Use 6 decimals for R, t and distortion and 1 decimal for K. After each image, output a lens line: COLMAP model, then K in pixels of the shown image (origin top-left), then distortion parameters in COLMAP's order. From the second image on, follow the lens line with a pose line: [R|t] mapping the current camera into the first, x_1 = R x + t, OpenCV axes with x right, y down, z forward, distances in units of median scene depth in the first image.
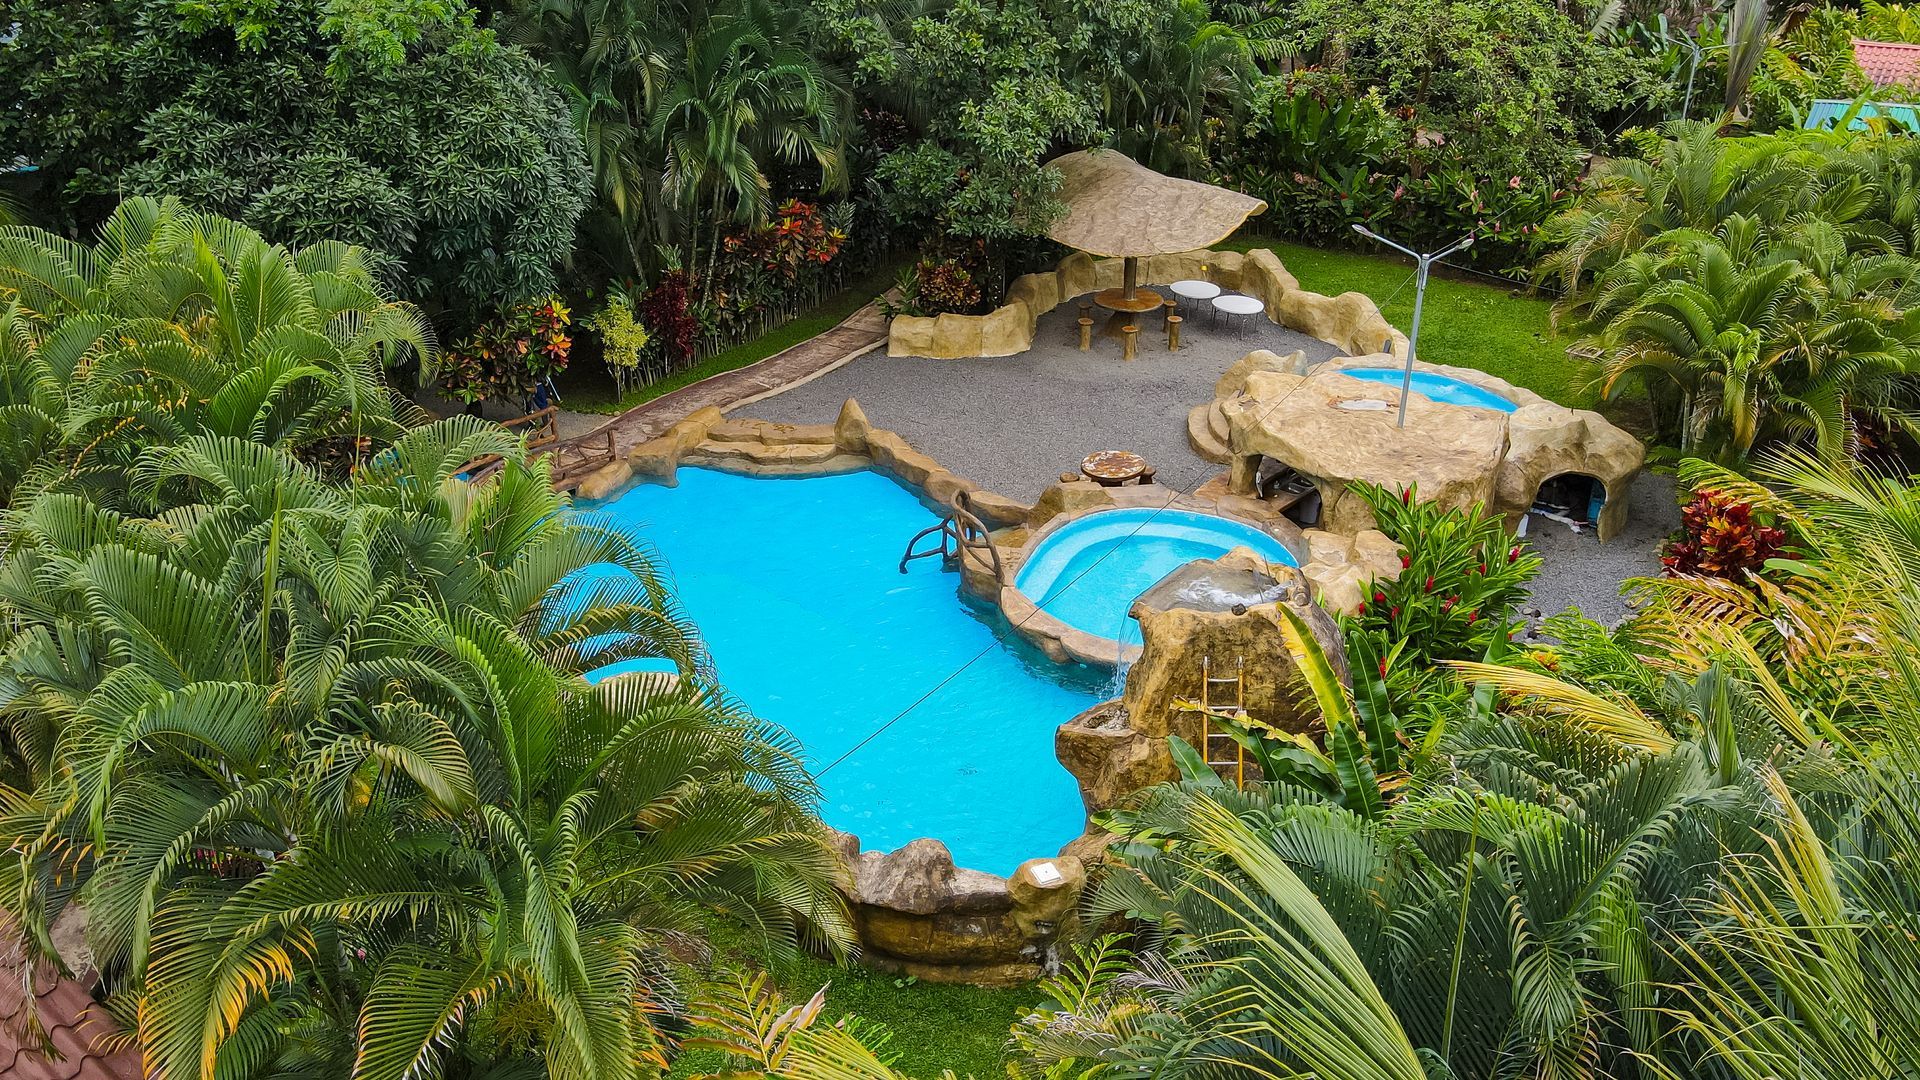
lens RADIAL K [[1425.2, 0, 970.6], [0, 1425.2, 537.1], [0, 0, 1]] dist [-0.012955, 0.002447]
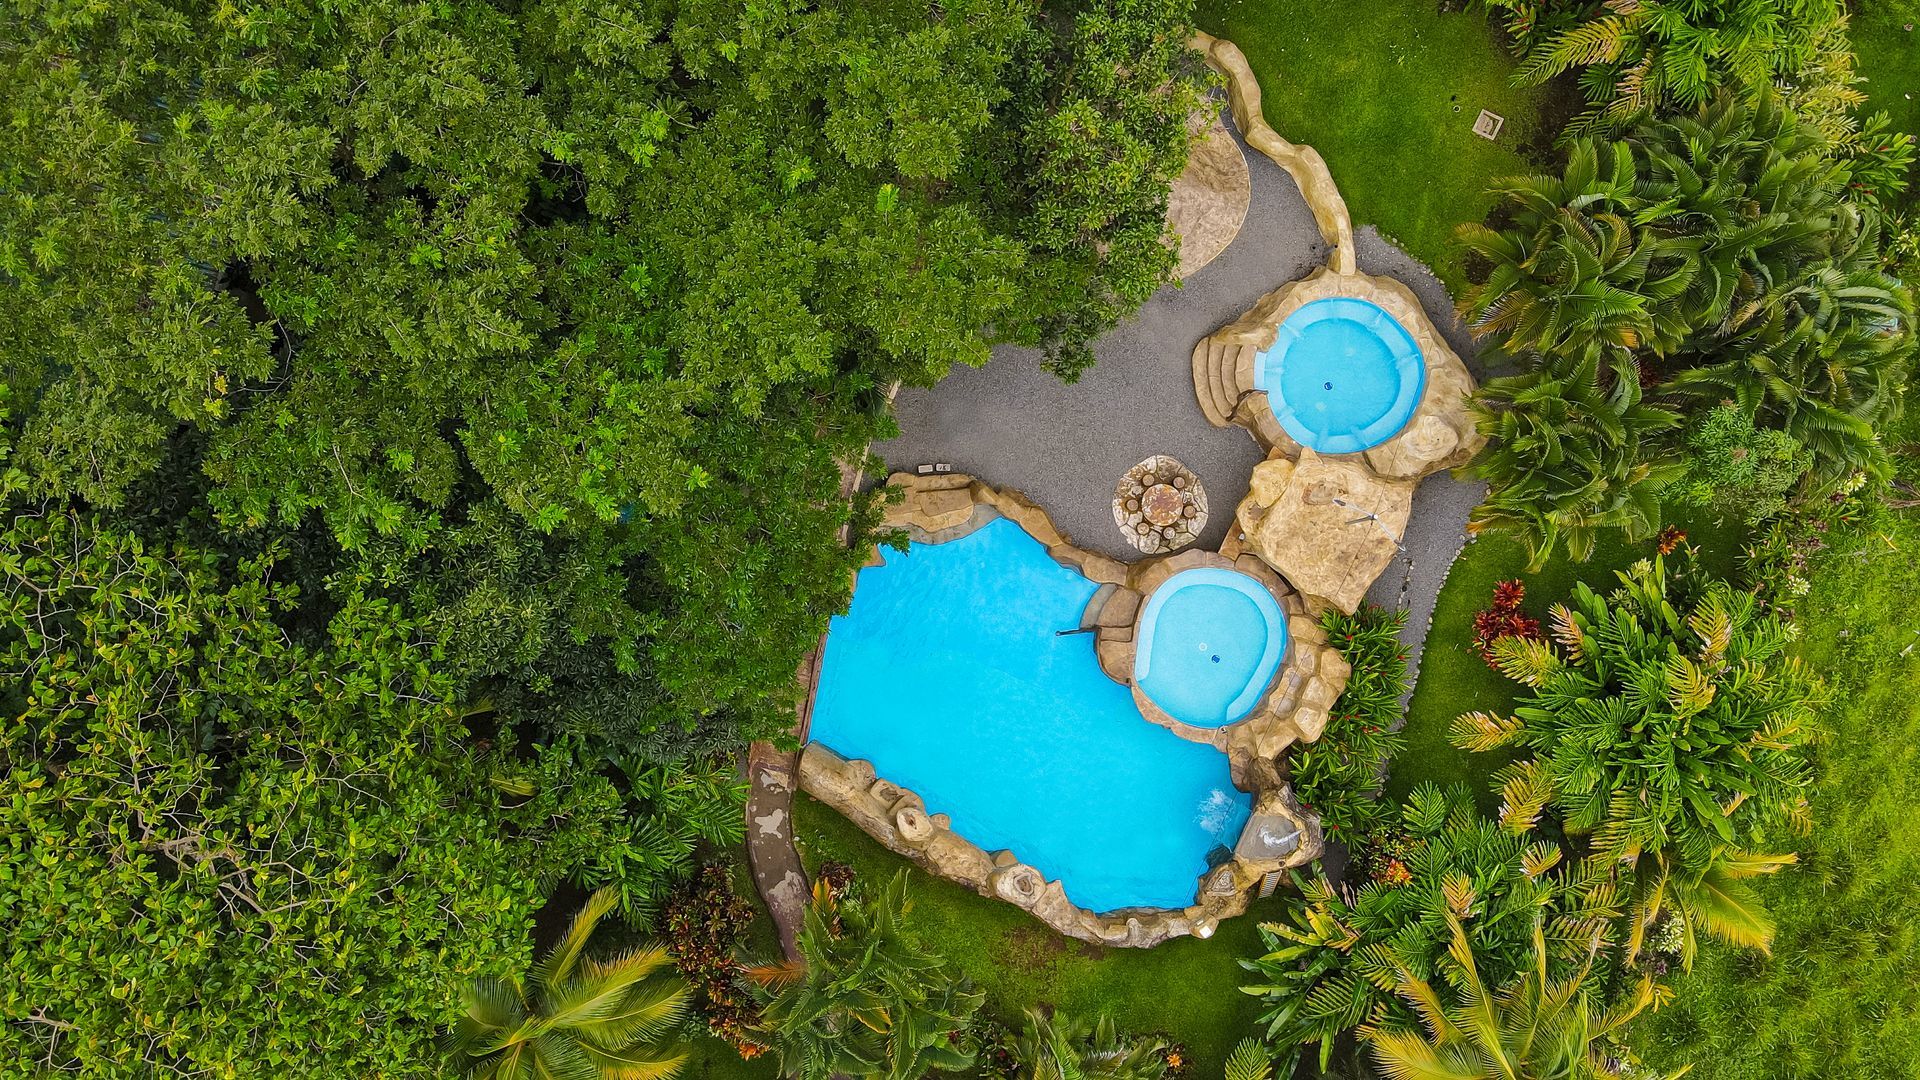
lens RADIAL K [[1417.5, 0, 953.0], [0, 1417.5, 539.5], [0, 0, 1]] dist [0.013978, -0.012587]
pose [[0.970168, -0.242345, 0.006575, -0.138287], [0.110735, 0.467099, 0.877243, -1.403628], [-0.215667, -0.850345, 0.480001, 0.269441]]
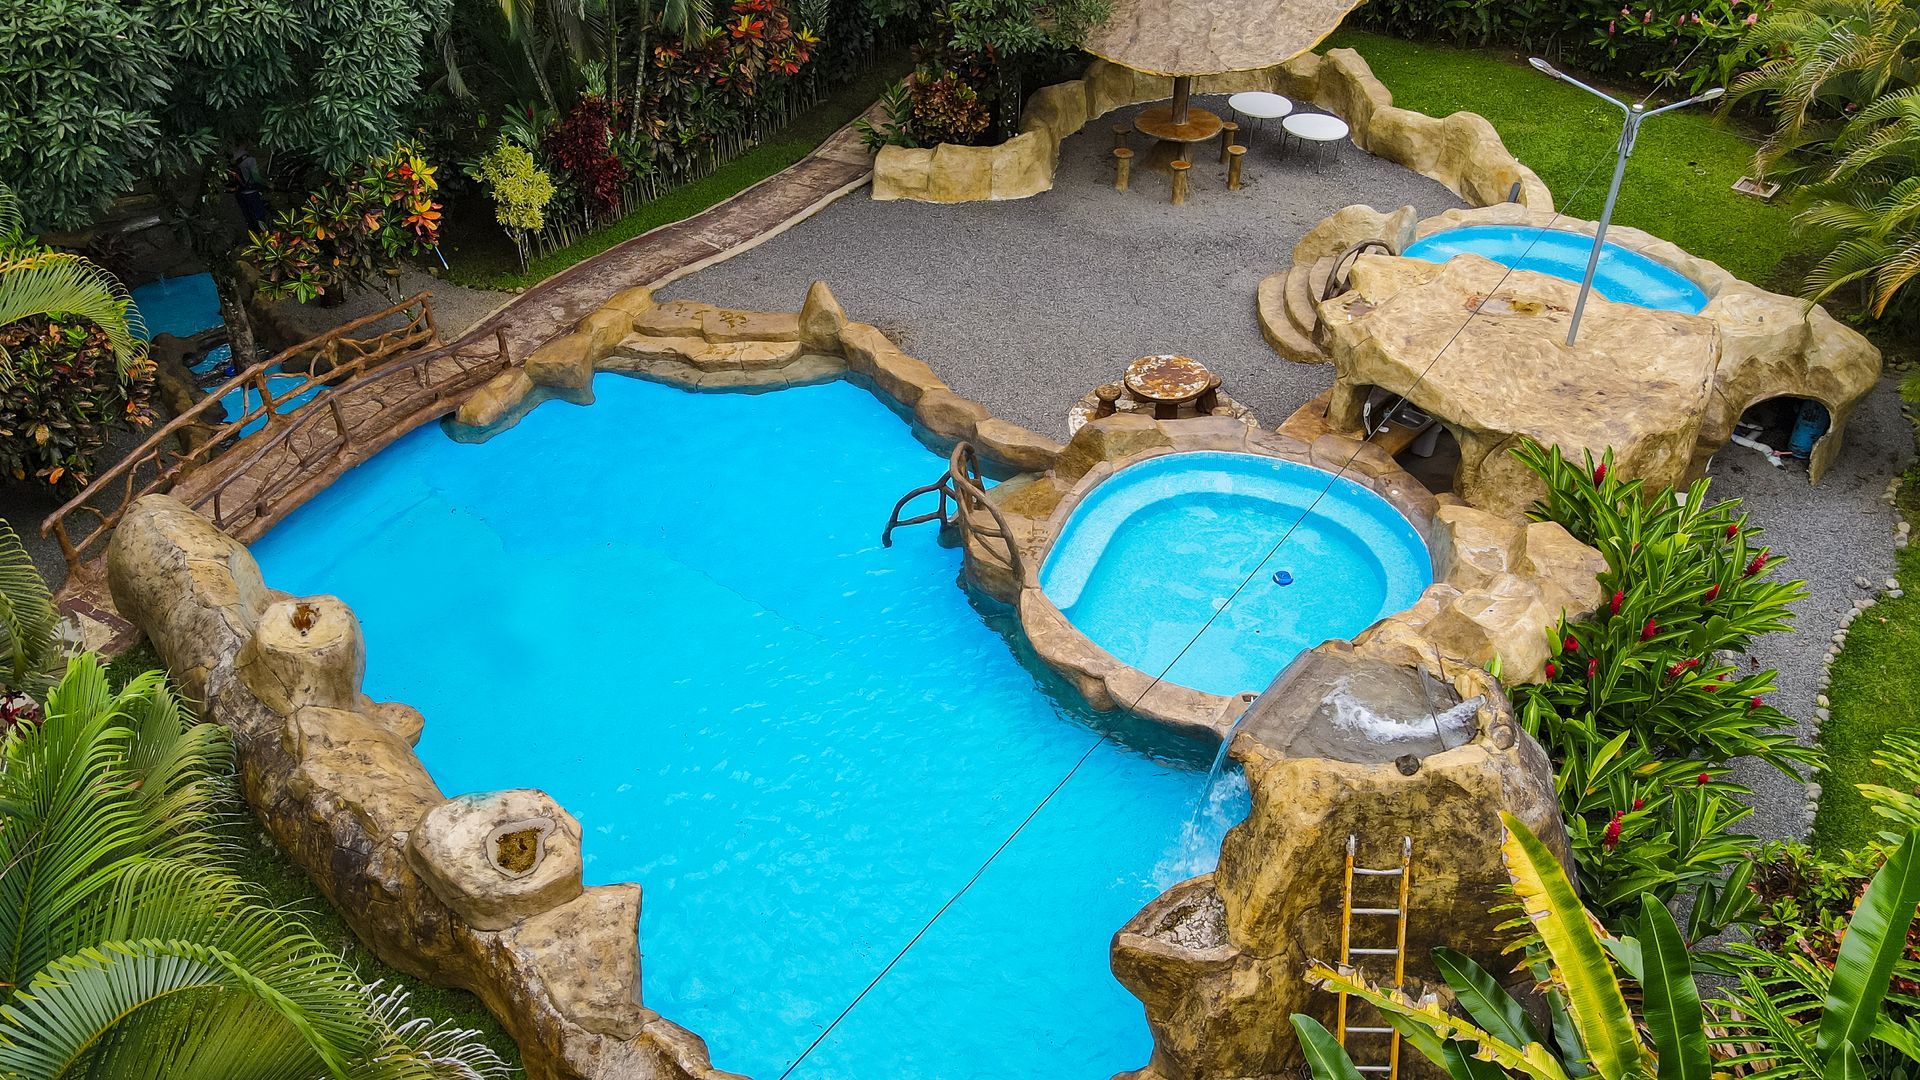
lens RADIAL K [[1417.5, 0, 969.0], [0, 1417.5, 538.7], [0, 0, 1]] dist [0.013978, -0.012587]
pose [[0.999990, -0.000113, -0.004457, -0.001179], [0.000858, 0.985897, 0.167349, -0.091441], [0.004376, -0.167352, 0.985888, 0.241732]]
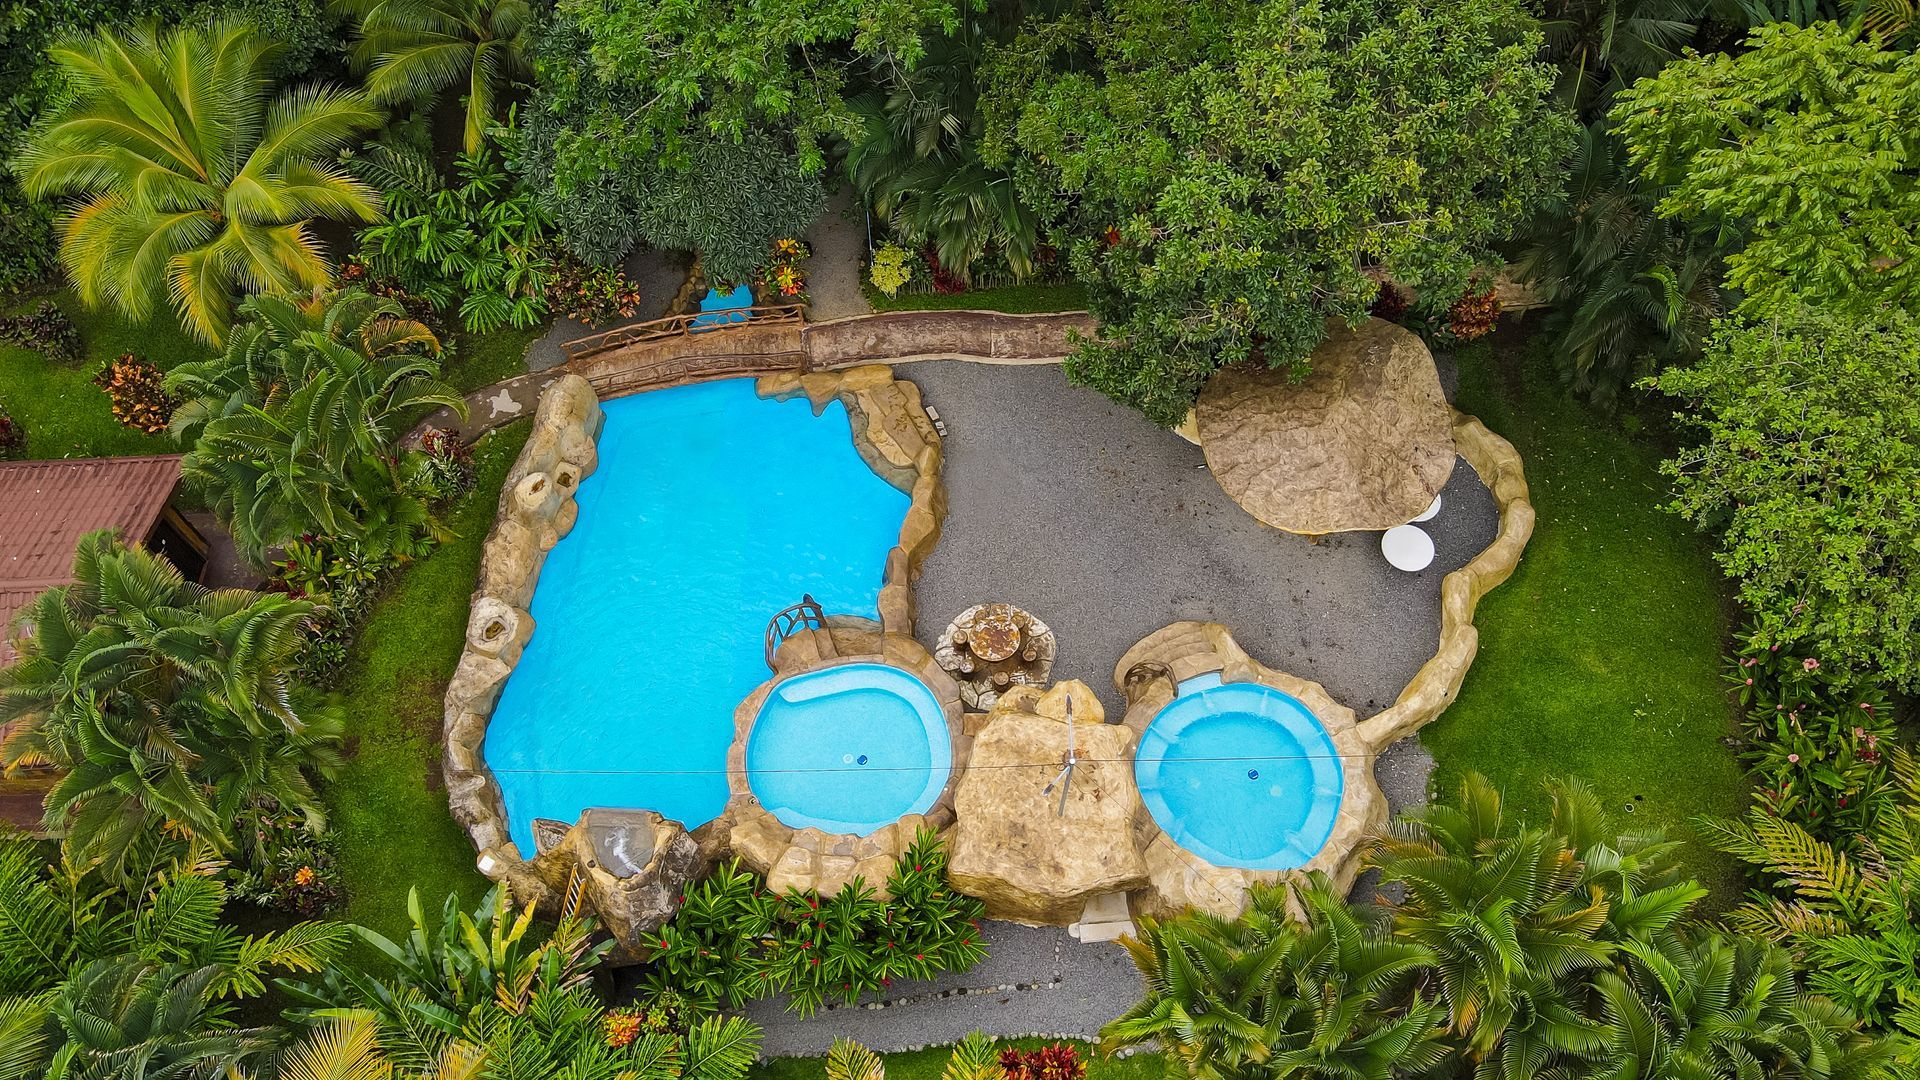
lens RADIAL K [[1417.5, 0, 957.9], [0, 1417.5, 547.0], [0, 0, 1]] dist [0.013978, -0.012587]
pose [[0.584168, 0.702227, -0.406970, 0.529984], [-0.365772, 0.675392, 0.640357, -0.889311], [0.724540, -0.225218, 0.651398, 0.173661]]
